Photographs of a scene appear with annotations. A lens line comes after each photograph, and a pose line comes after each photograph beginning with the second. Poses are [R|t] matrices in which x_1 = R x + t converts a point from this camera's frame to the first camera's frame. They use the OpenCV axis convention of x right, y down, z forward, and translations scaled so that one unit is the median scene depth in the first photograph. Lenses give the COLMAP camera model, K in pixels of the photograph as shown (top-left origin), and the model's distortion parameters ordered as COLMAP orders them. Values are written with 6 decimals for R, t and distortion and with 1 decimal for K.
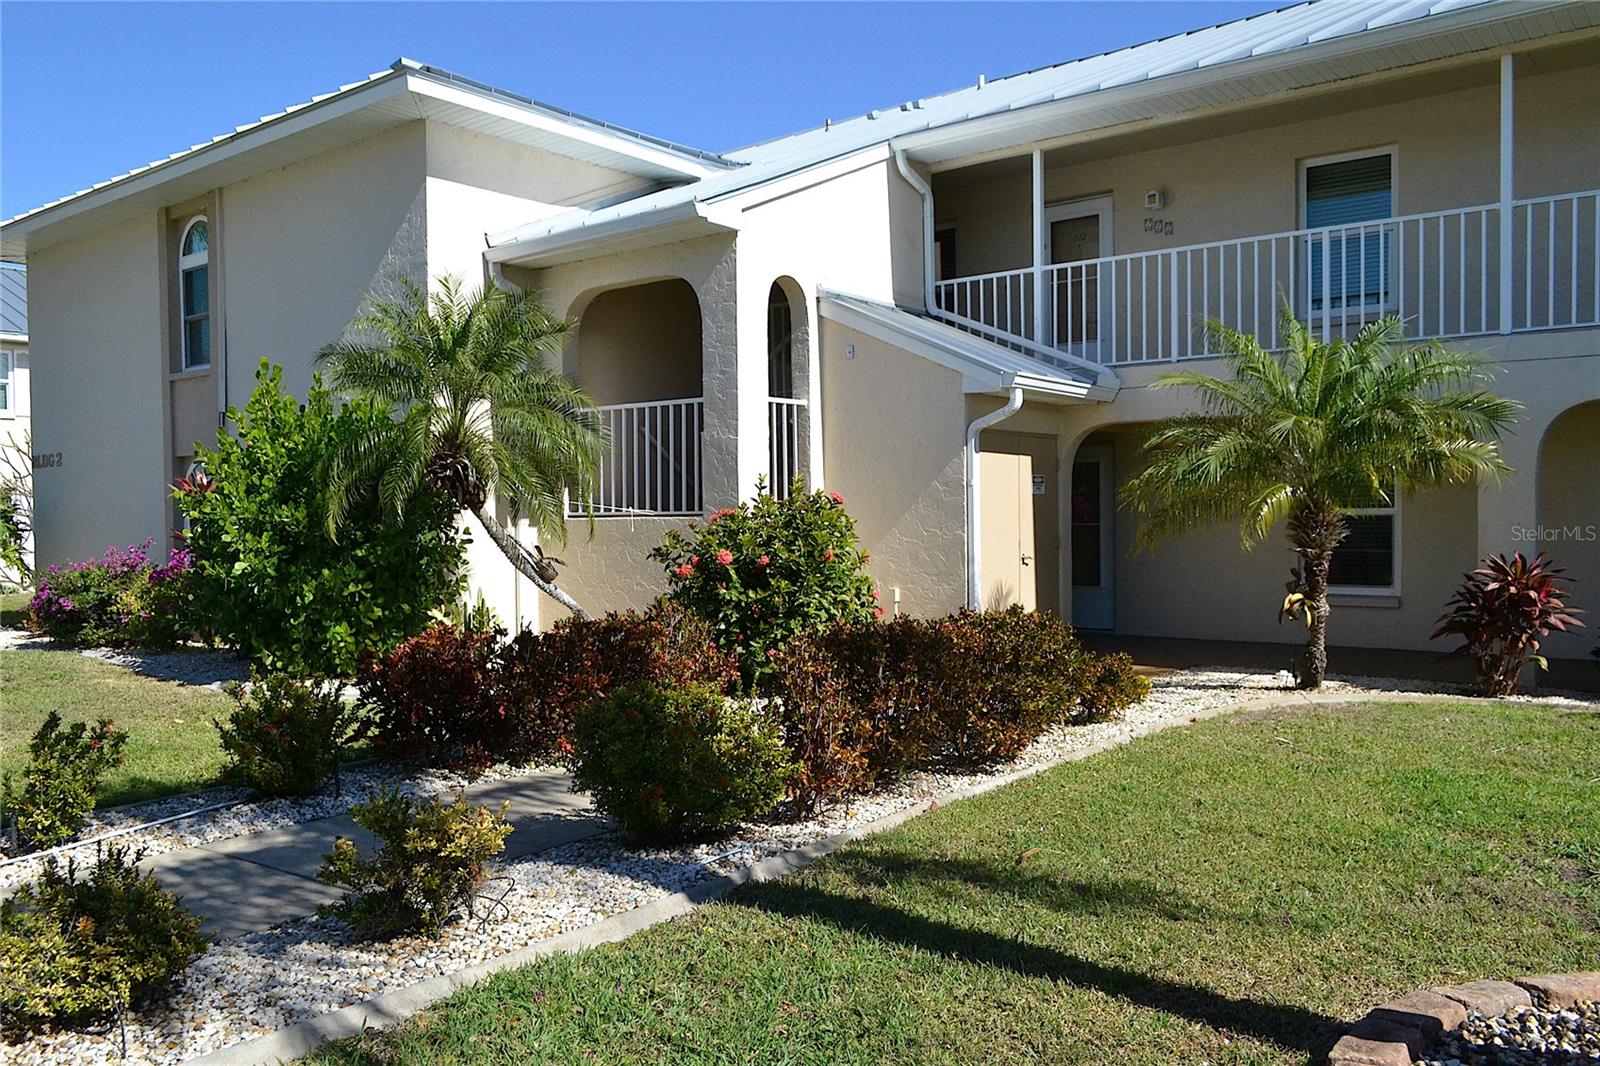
lens RADIAL K [[1267.6, 0, 804.0], [0, 1267.6, 553.1], [0, 0, 1]] dist [-0.014428, 0.000086]
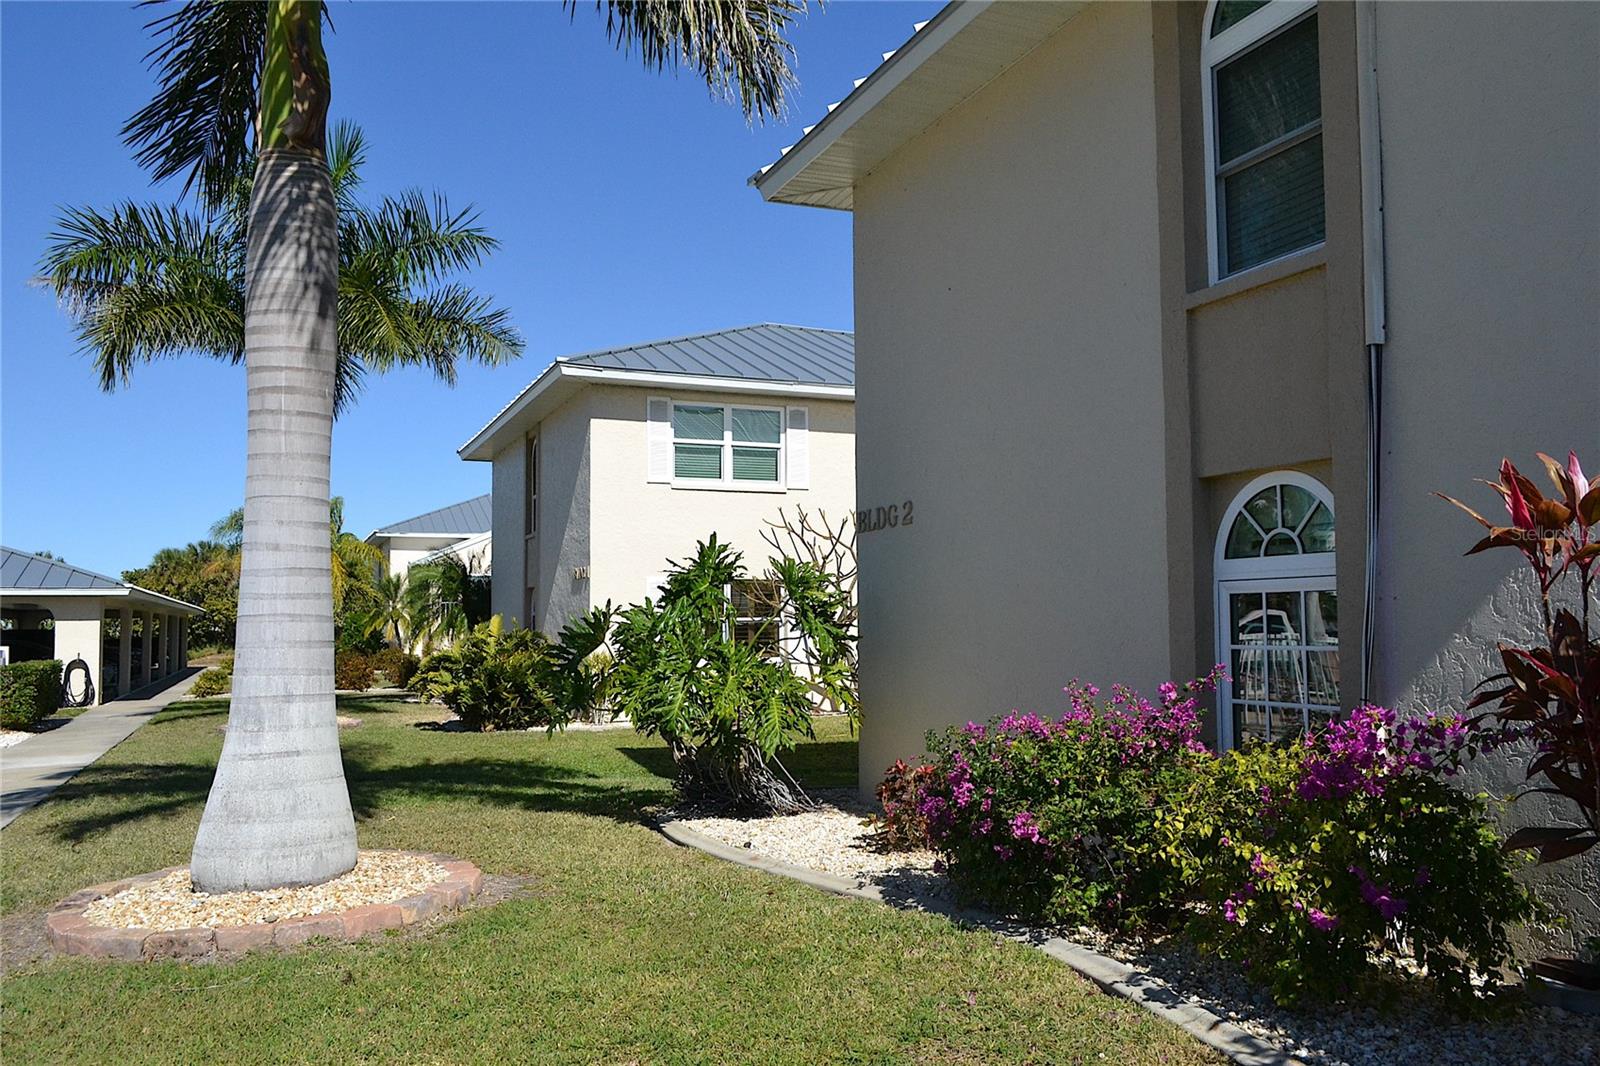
lens RADIAL K [[1267.6, 0, 799.7], [0, 1267.6, 542.9], [0, 0, 1]] dist [-0.010405, 0.004999]
pose [[0.873441, -0.025478, -0.486263, -0.457487], [-0.017596, 0.996327, -0.083808, -0.015413], [0.486612, 0.081757, 0.869784, 0.617443]]
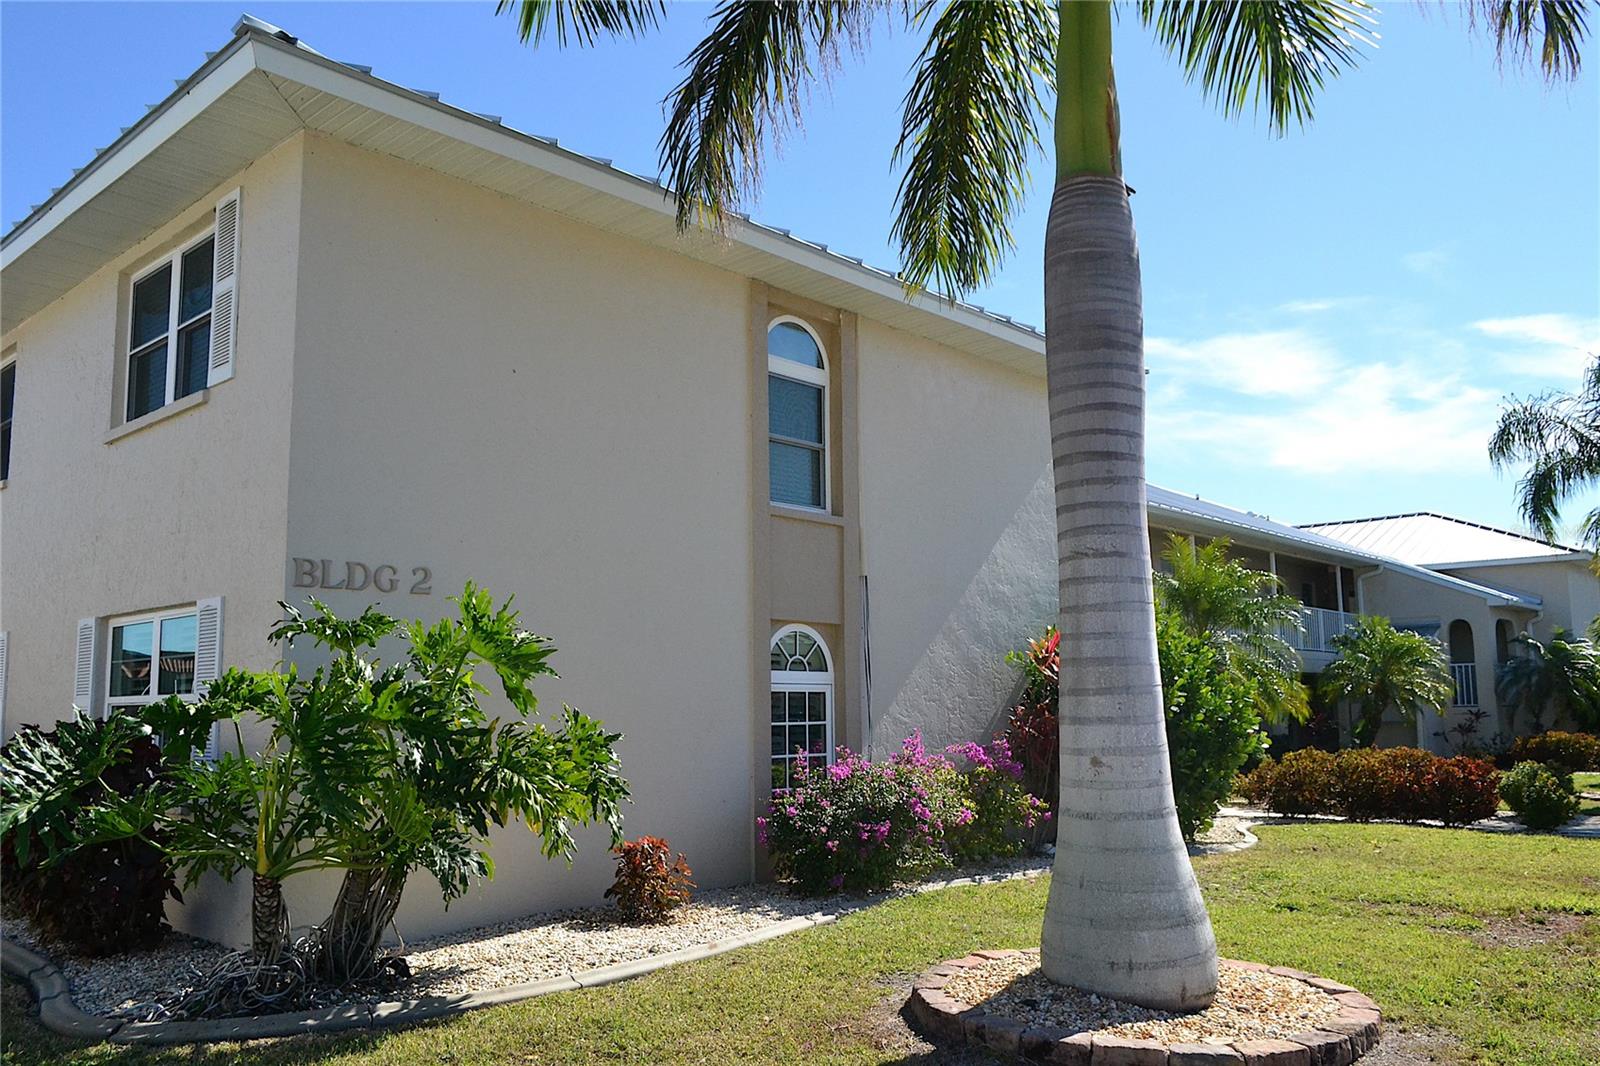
lens RADIAL K [[1267.6, 0, 799.7], [0, 1267.6, 542.9], [0, 0, 1]] dist [-0.010405, 0.004999]
pose [[0.084662, 0.146116, 0.985638, -1.370105], [0.041703, 0.987803, -0.150019, -0.011737], [-0.995537, 0.053805, 0.077535, 1.049949]]
